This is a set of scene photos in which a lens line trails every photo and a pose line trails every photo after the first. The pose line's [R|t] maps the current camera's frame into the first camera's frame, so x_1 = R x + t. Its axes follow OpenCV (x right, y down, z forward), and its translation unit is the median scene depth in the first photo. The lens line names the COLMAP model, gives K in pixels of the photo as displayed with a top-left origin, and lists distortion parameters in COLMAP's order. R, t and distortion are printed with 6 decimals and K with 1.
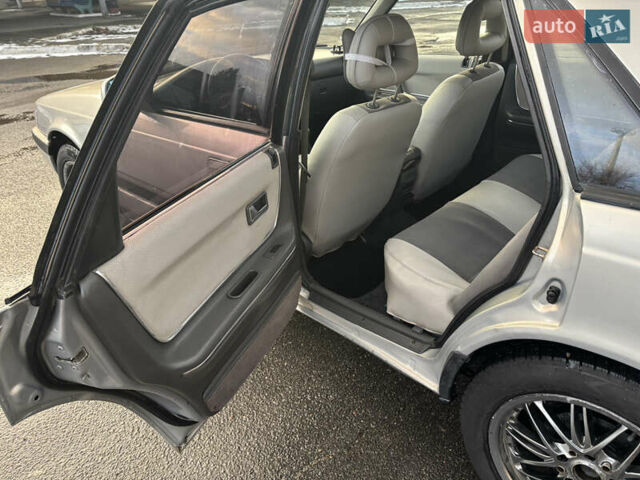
lens RADIAL K [[477.0, 0, 306.9], [0, 477.0, 234.3], [0, 0, 1]] dist [-0.004669, -0.025072]
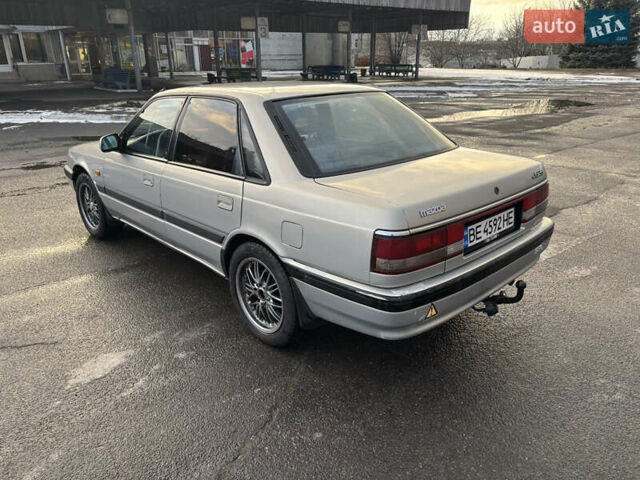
lens RADIAL K [[477.0, 0, 320.0], [0, 477.0, 236.8], [0, 0, 1]] dist [-0.004669, -0.025072]
pose [[0.998176, 0.056263, -0.021870, 0.100351], [-0.058859, 0.987560, -0.145810, 0.060158], [0.013394, 0.146831, 0.989071, -0.163355]]
